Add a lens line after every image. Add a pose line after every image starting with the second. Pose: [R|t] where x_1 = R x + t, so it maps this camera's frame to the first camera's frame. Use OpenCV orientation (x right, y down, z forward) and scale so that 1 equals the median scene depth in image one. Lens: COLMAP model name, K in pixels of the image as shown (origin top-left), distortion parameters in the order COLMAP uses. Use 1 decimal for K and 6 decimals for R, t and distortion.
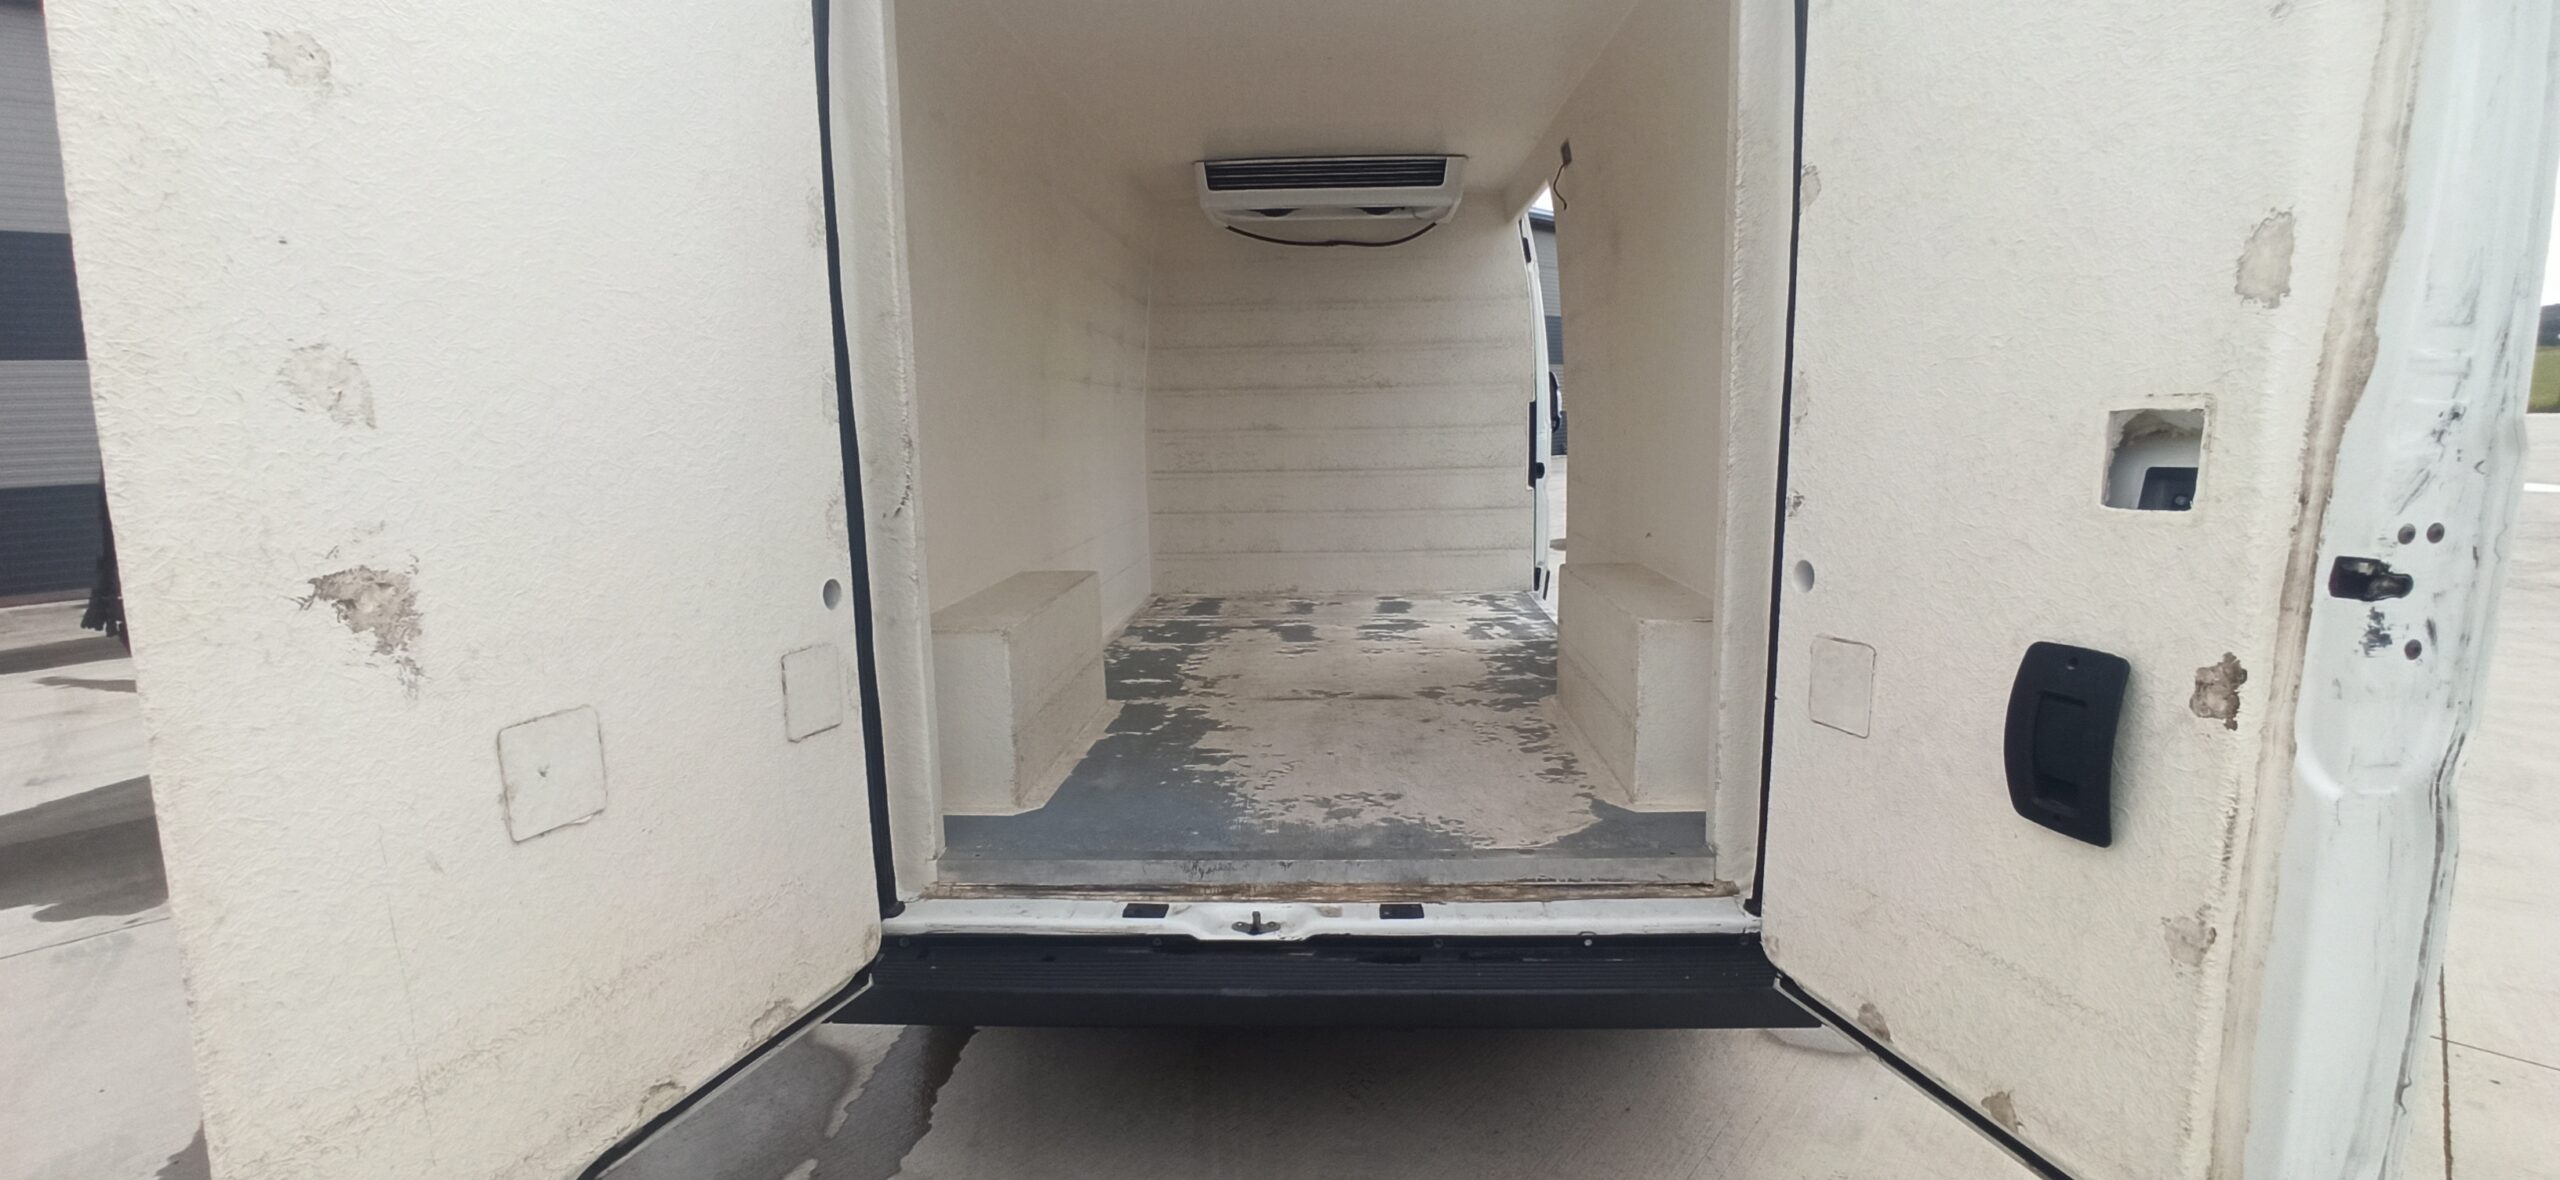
lens RADIAL K [[1321.0, 0, 1306.4], [0, 1321.0, 610.1], [0, 0, 1]] dist [-0.032326, 0.008642]
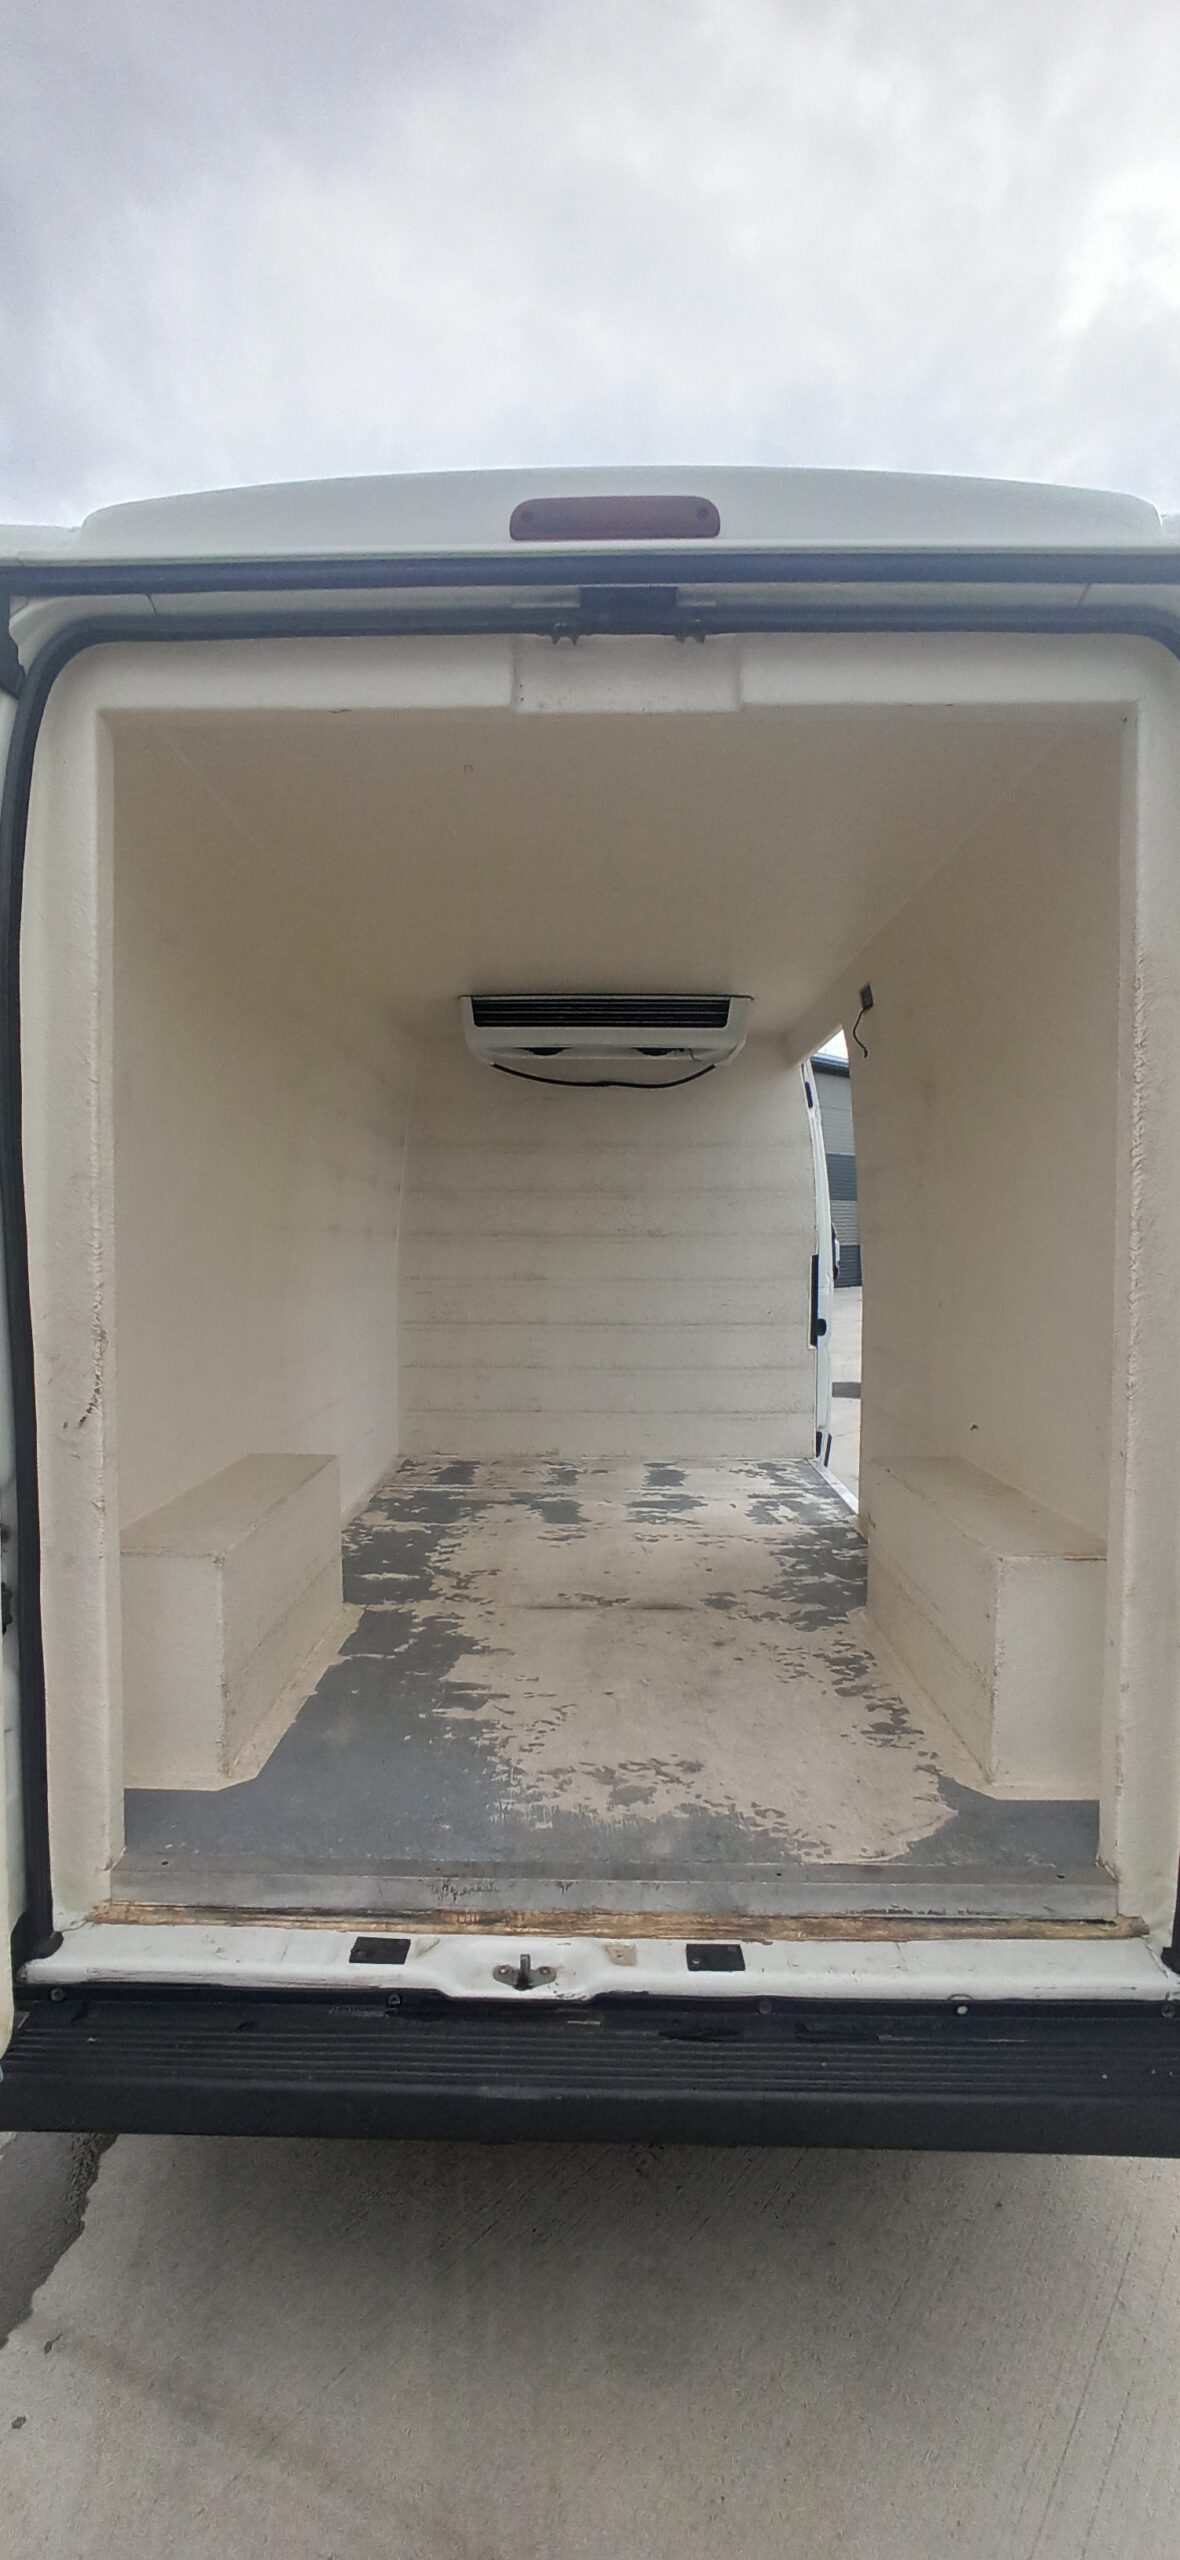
lens RADIAL K [[1321.0, 0, 578.6], [0, 1321.0, 1276.2], [0, 0, 1]] dist [-0.032326, 0.008642]
pose [[0.999636, 0.021013, 0.016934, -0.024710], [-0.018842, 0.992653, -0.119517, -0.062908], [-0.019321, 0.119155, 0.992688, 0.175547]]
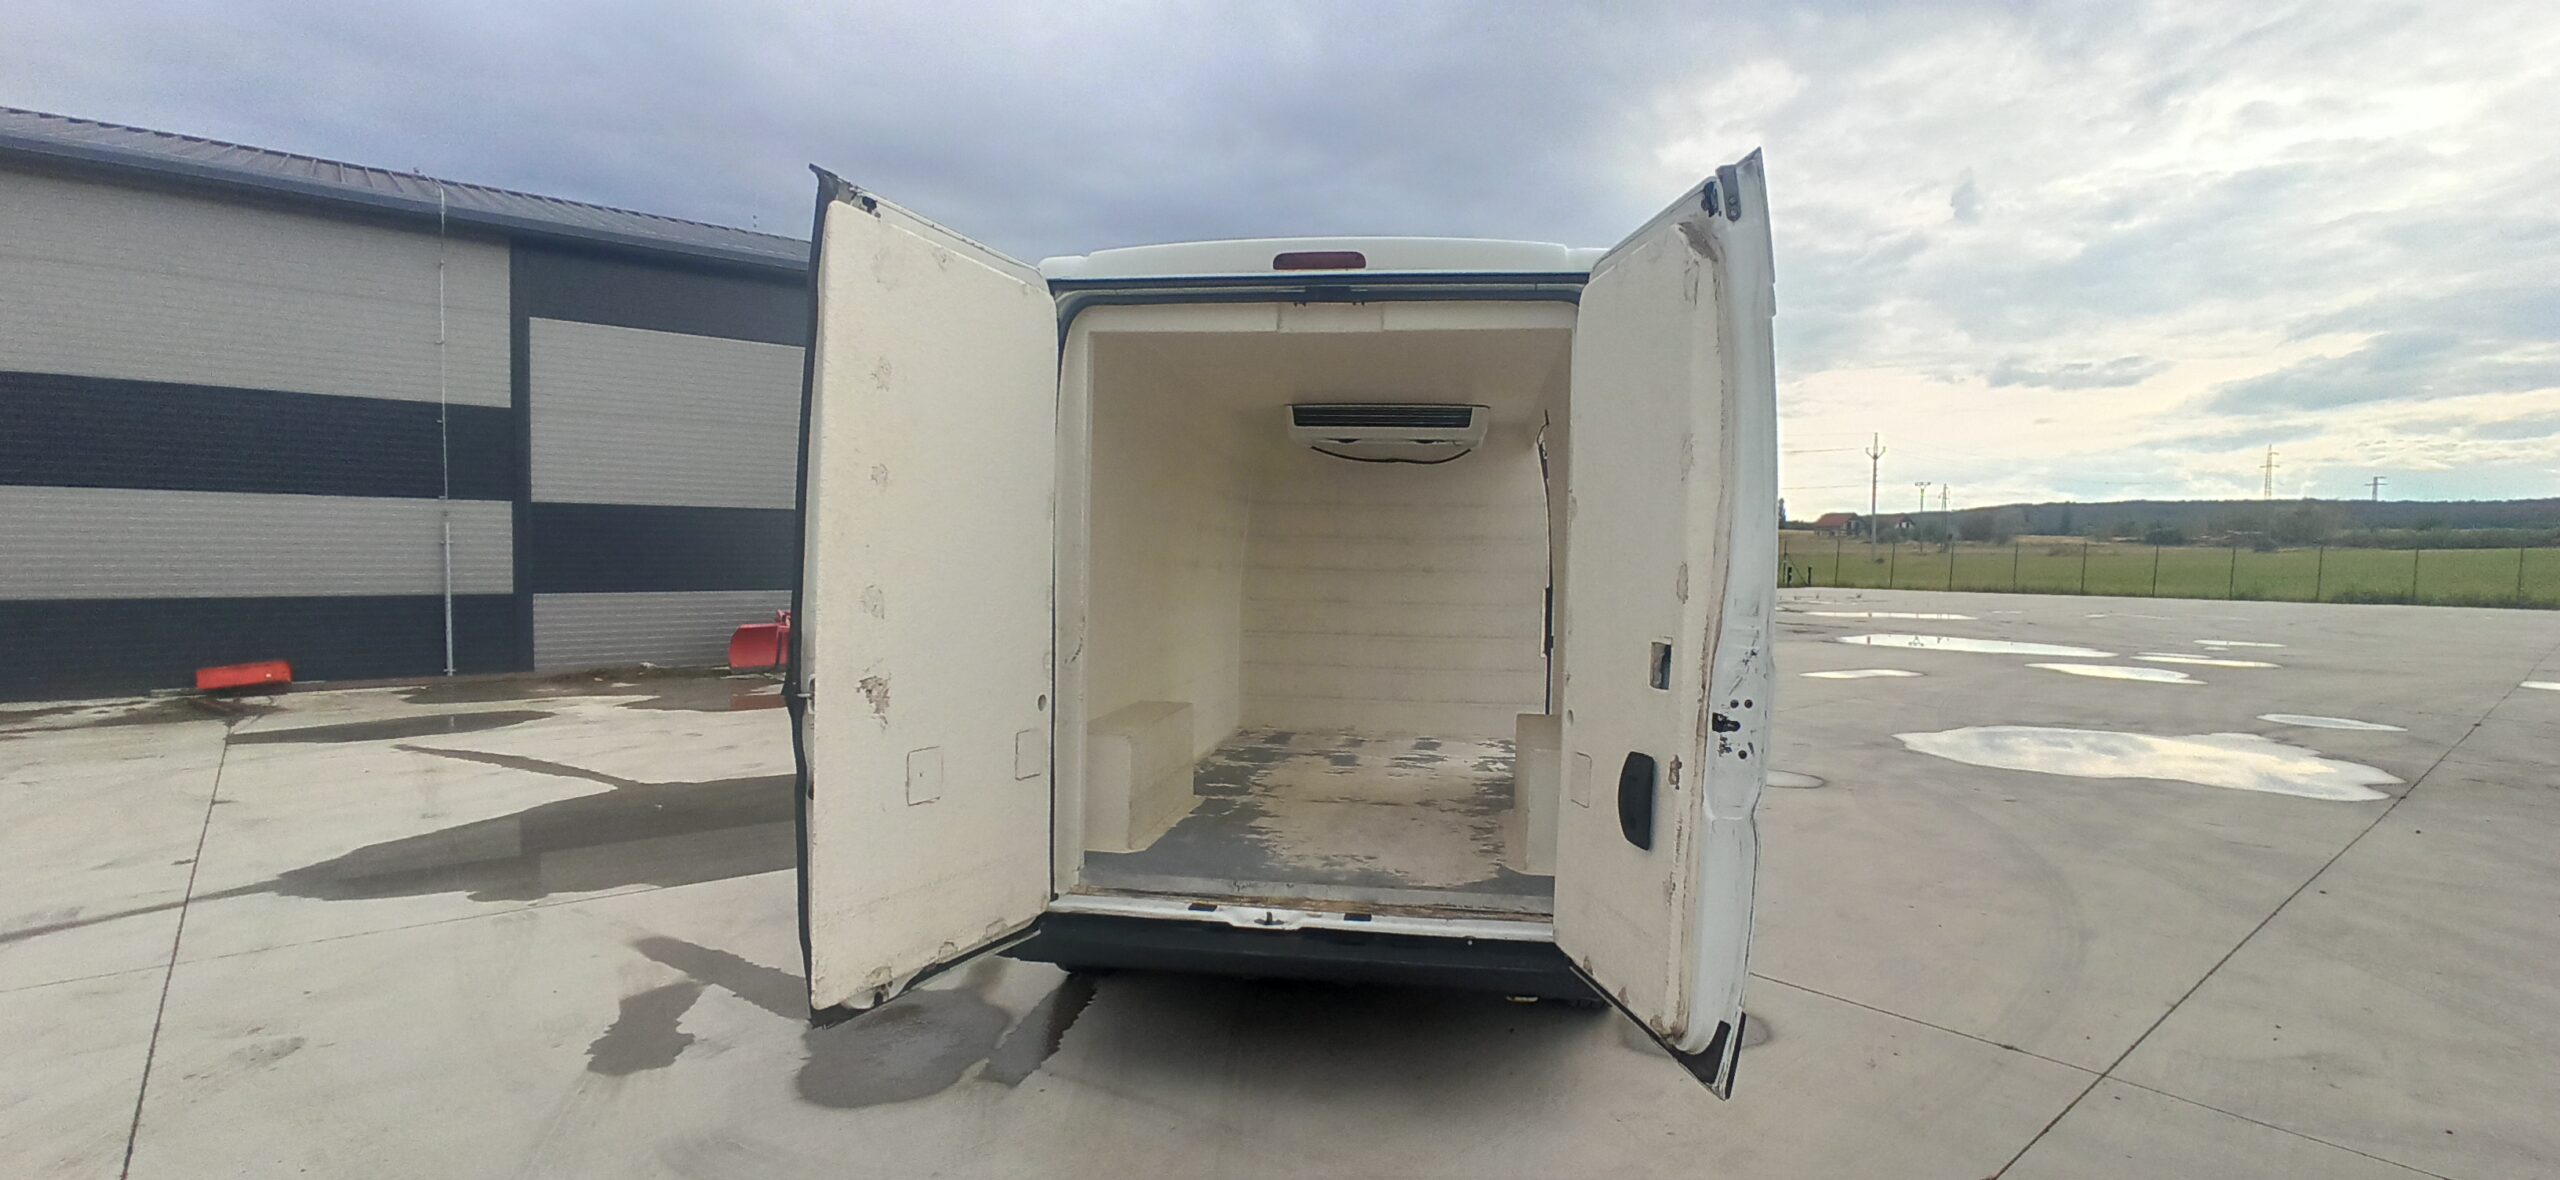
lens RADIAL K [[1321.0, 0, 1301.6], [0, 1321.0, 575.8], [0, 0, 1]] dist [-0.032326, 0.008642]
pose [[0.994938, 0.040793, -0.091834, 0.118721], [-0.053097, 0.989312, -0.135800, 0.031371], [0.085312, 0.139989, 0.986471, -0.588453]]
